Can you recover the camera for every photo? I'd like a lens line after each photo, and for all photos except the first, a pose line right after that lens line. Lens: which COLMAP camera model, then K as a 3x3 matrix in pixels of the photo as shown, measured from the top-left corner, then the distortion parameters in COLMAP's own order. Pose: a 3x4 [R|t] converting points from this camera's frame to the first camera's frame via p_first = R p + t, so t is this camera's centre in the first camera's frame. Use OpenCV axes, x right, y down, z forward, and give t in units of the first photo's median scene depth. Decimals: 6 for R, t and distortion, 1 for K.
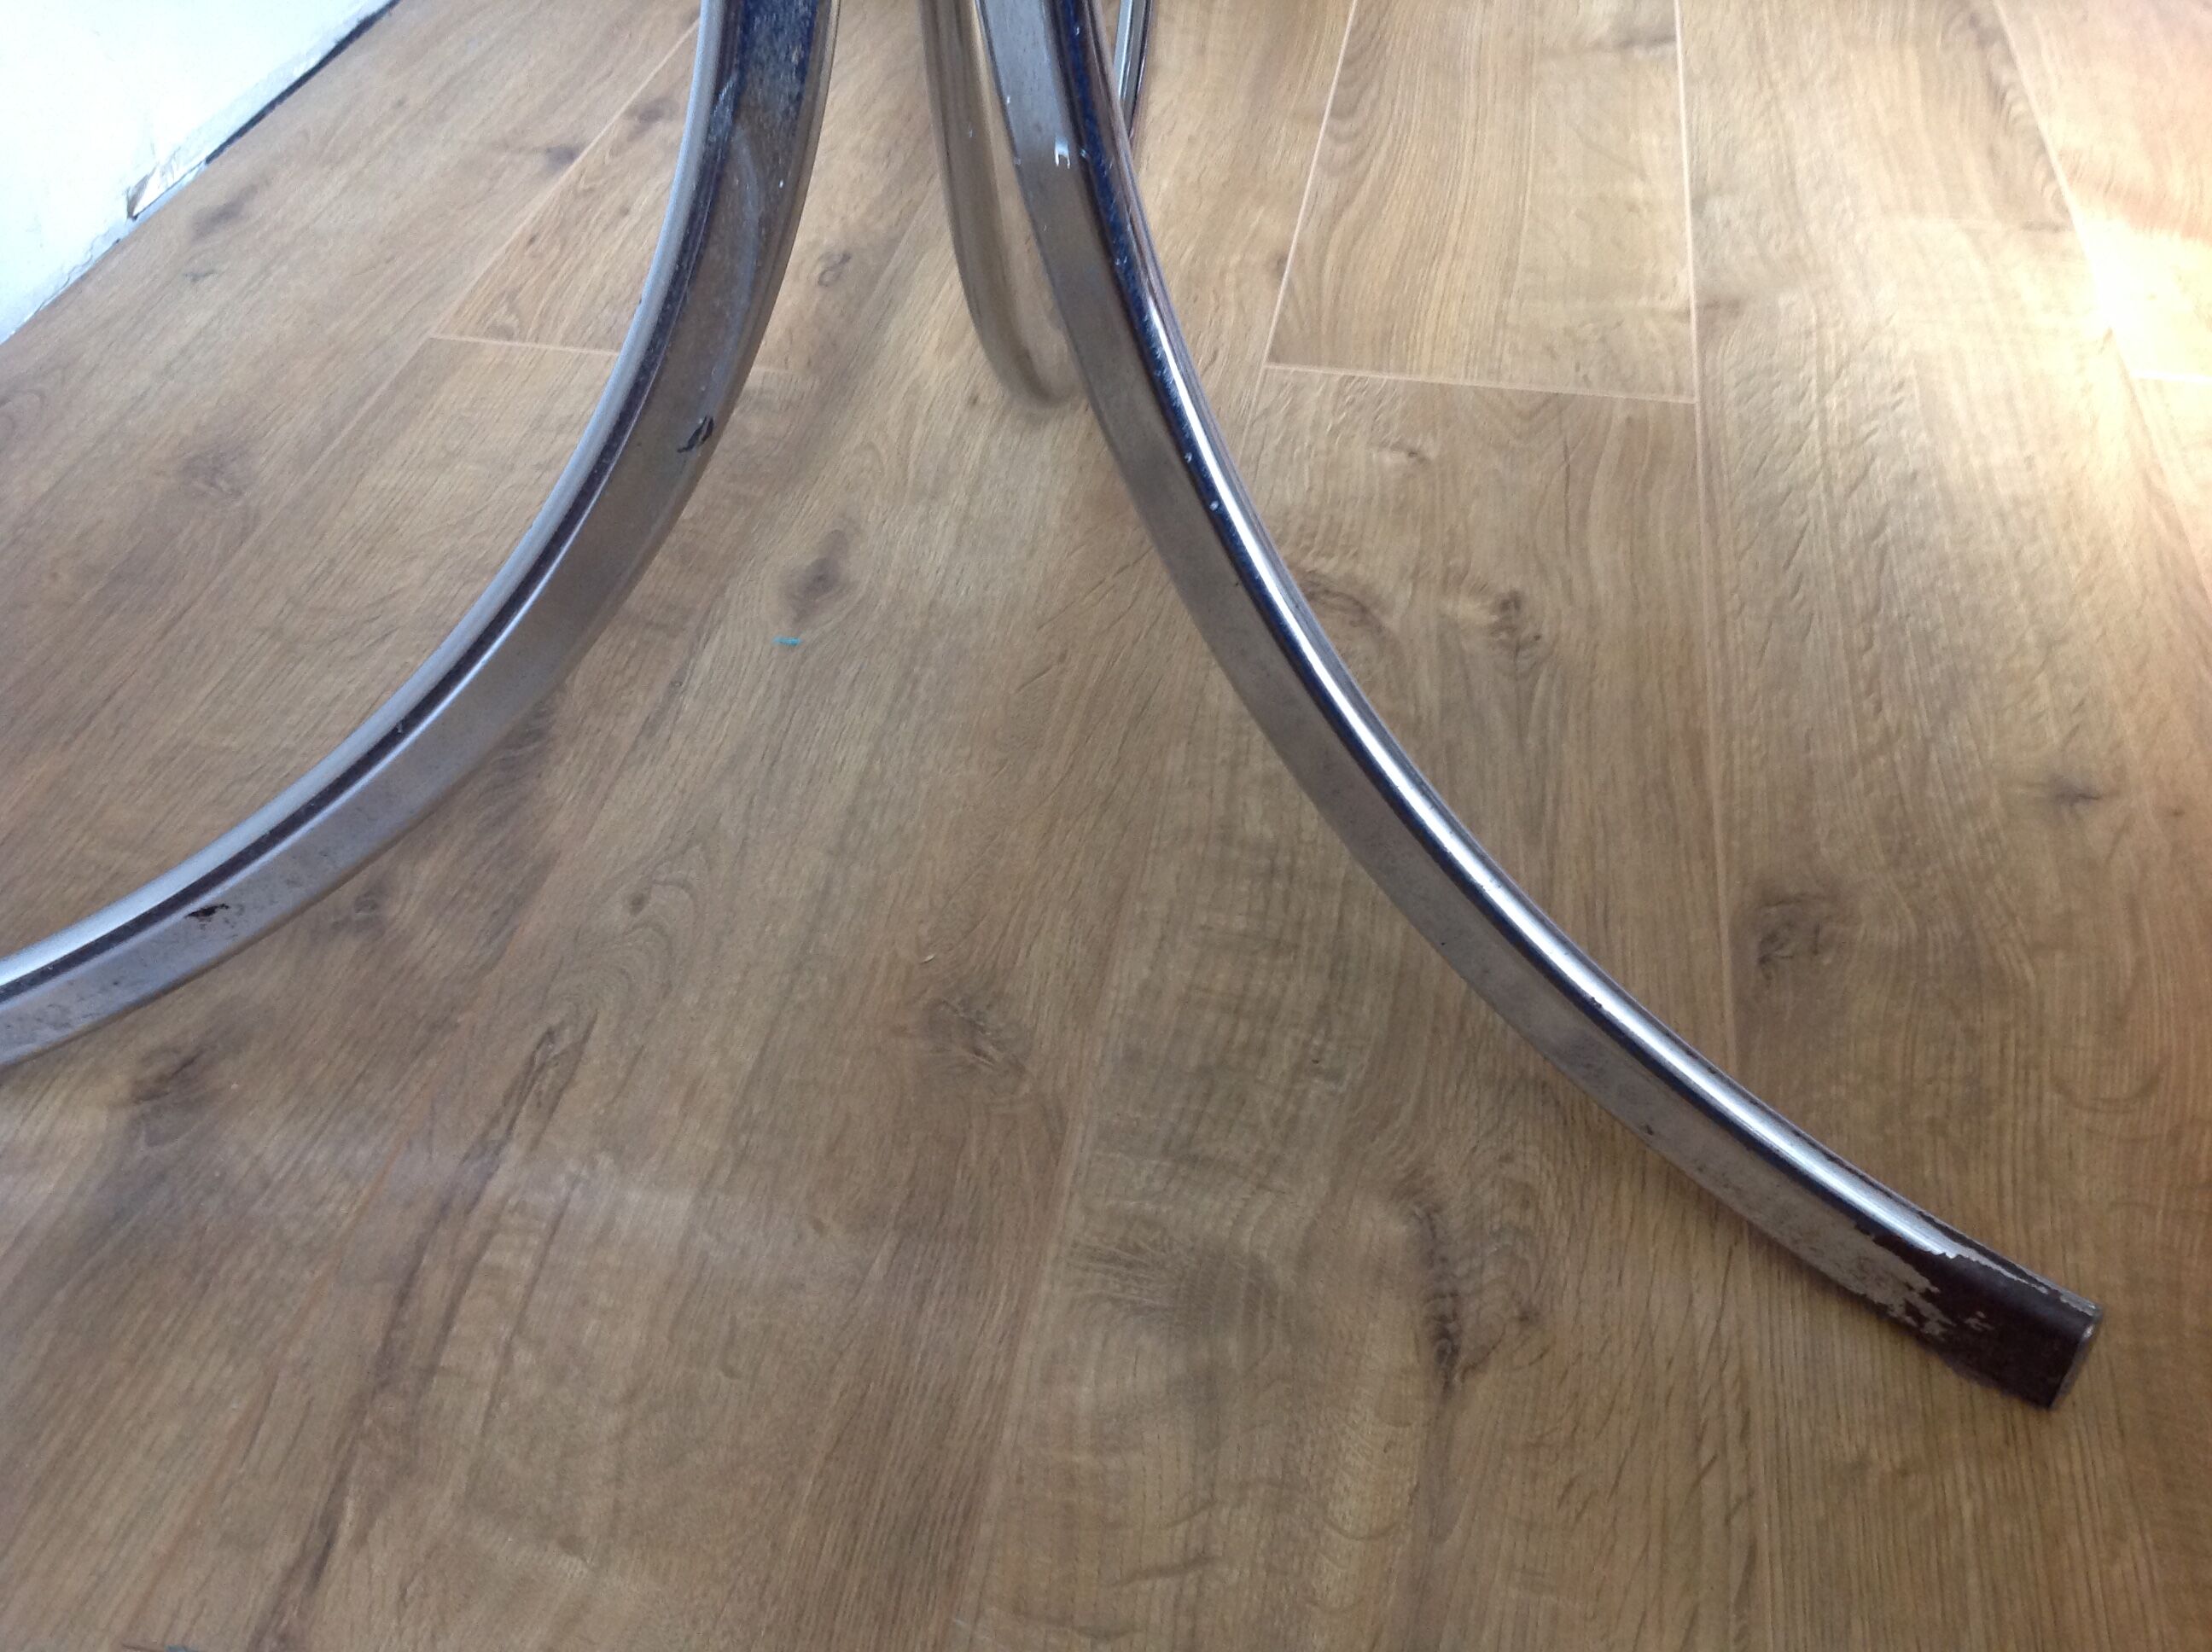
lens RADIAL K [[2113.5, 0, 1085.7], [0, 2113.5, 832.6], [0, 0, 1]] dist [0.186395, -0.417306]
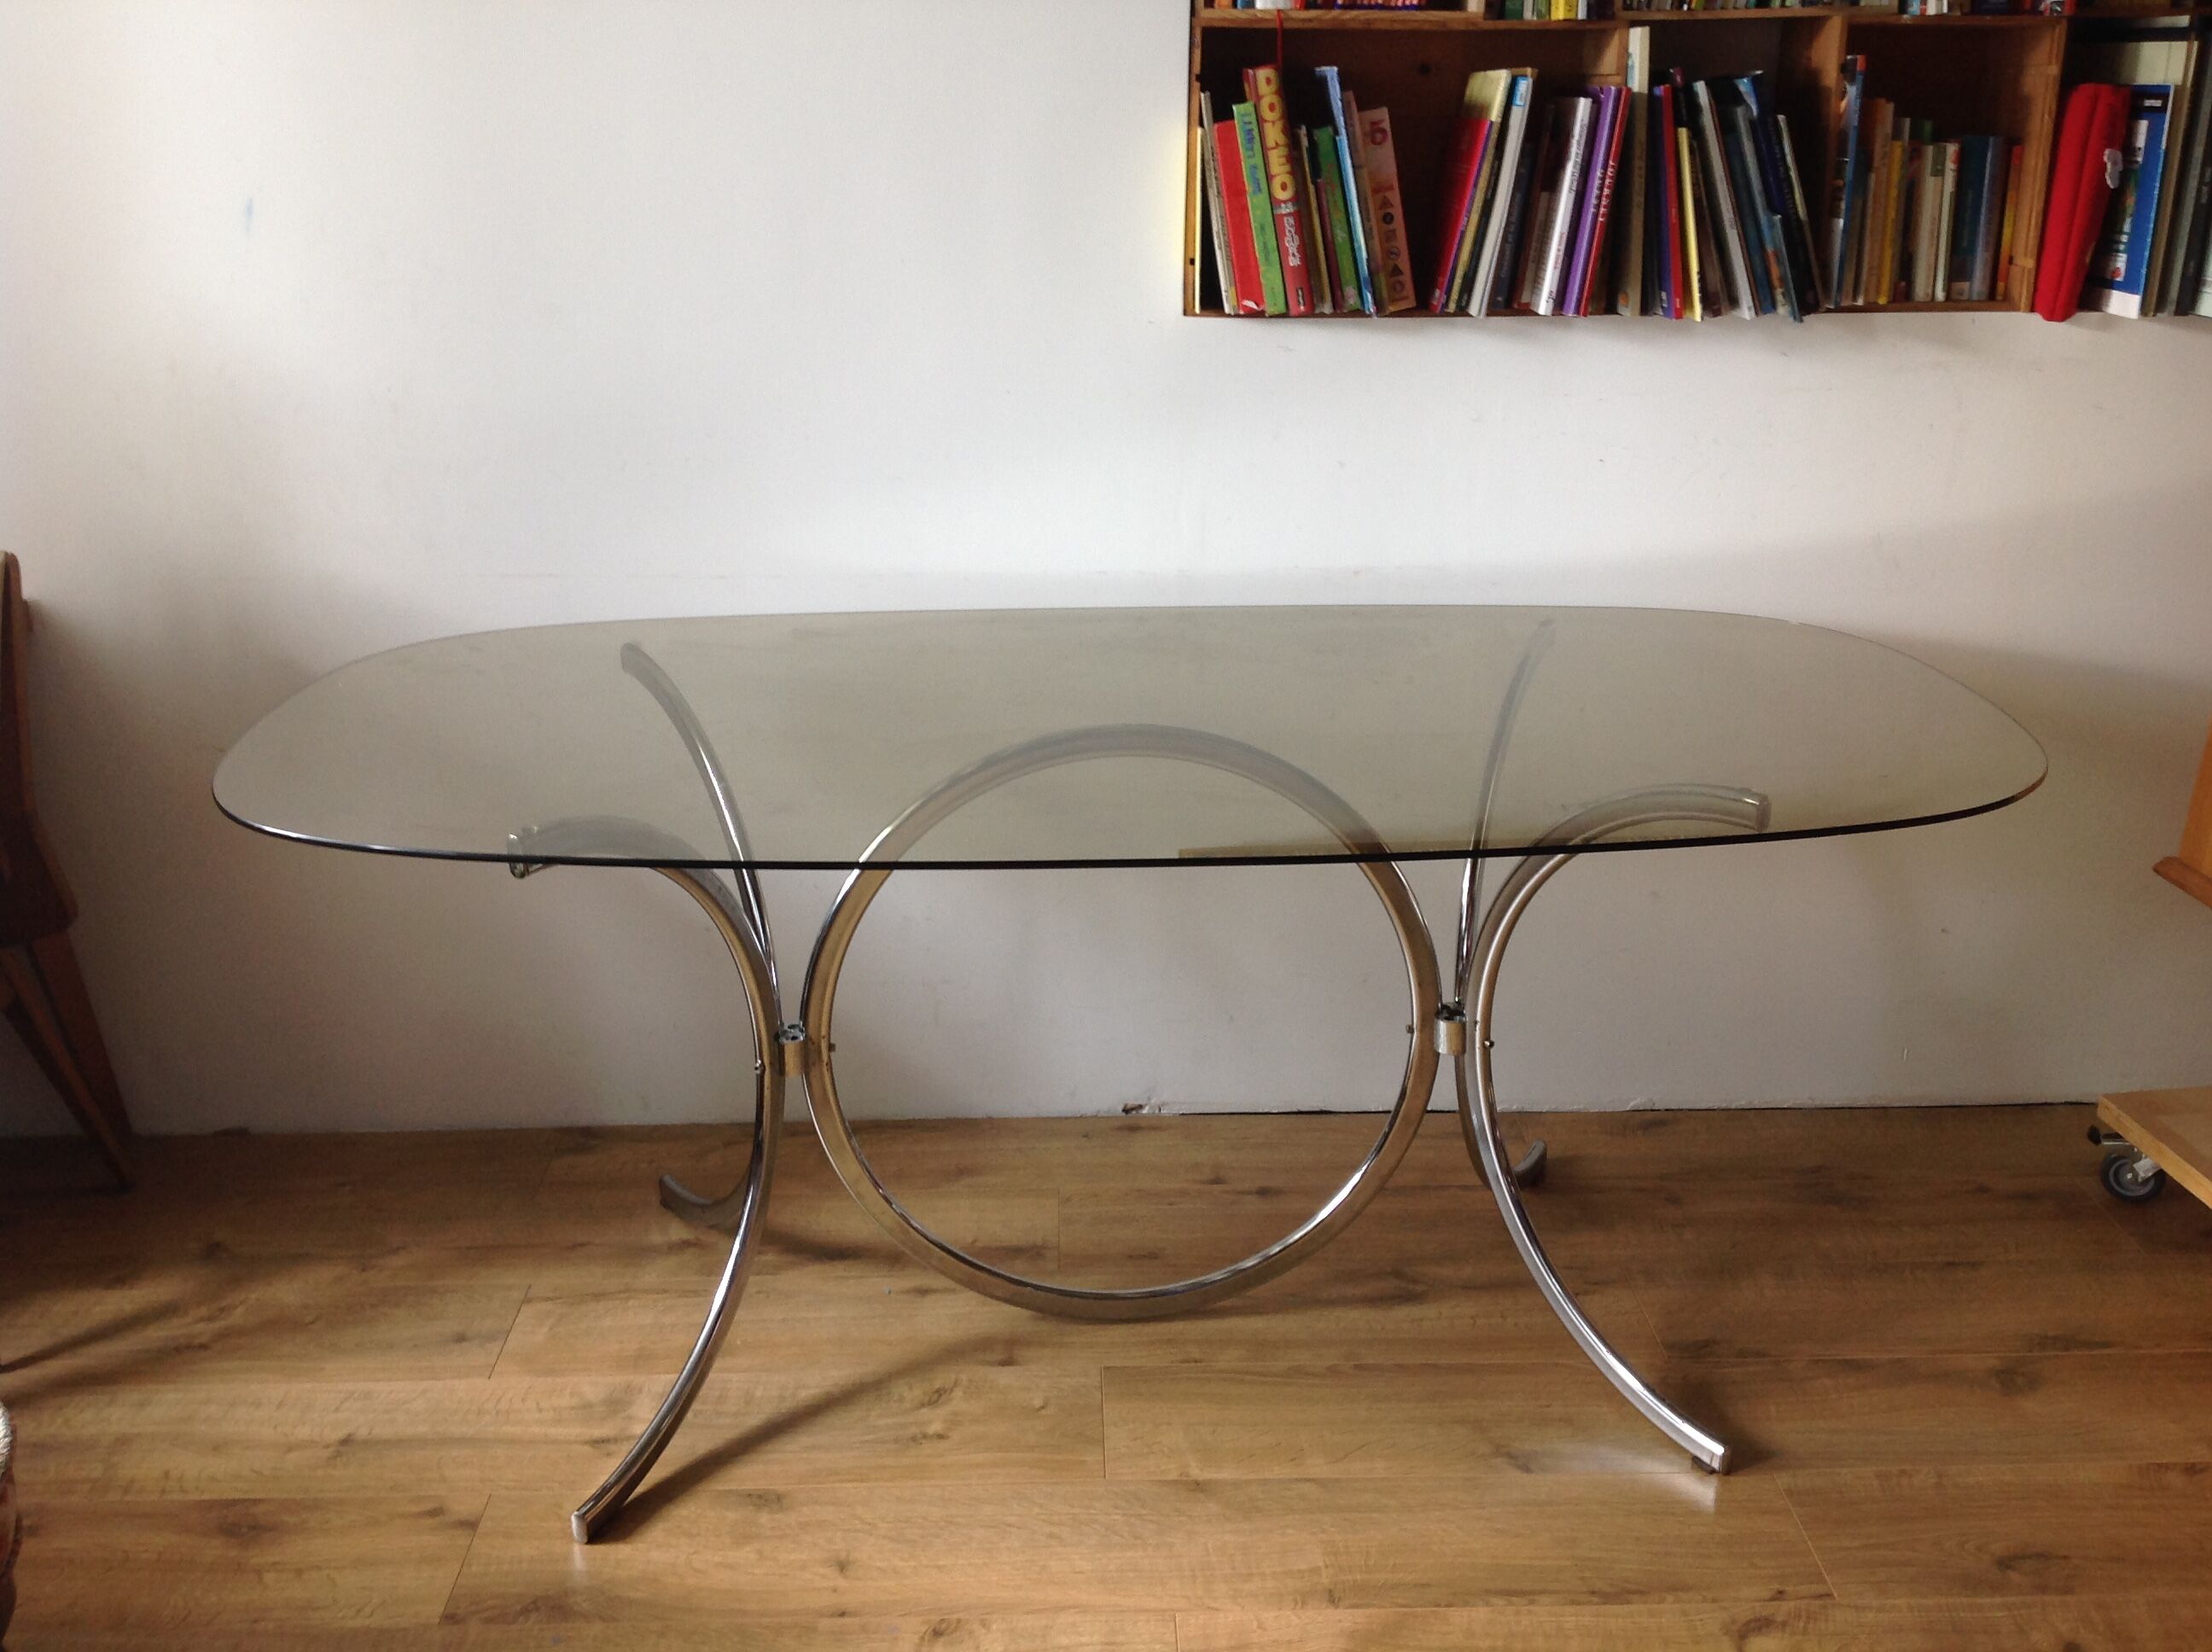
lens RADIAL K [[2113.9, 0, 1086.4], [0, 2113.9, 821.5], [0, 0, 1]] dist [0.138159, -0.278475]
pose [[0.193993, 0.335367, -0.921898, 2.459922], [-0.636321, 0.758254, 0.141937, -1.196640], [0.746634, 0.559088, 0.360497, -0.252990]]
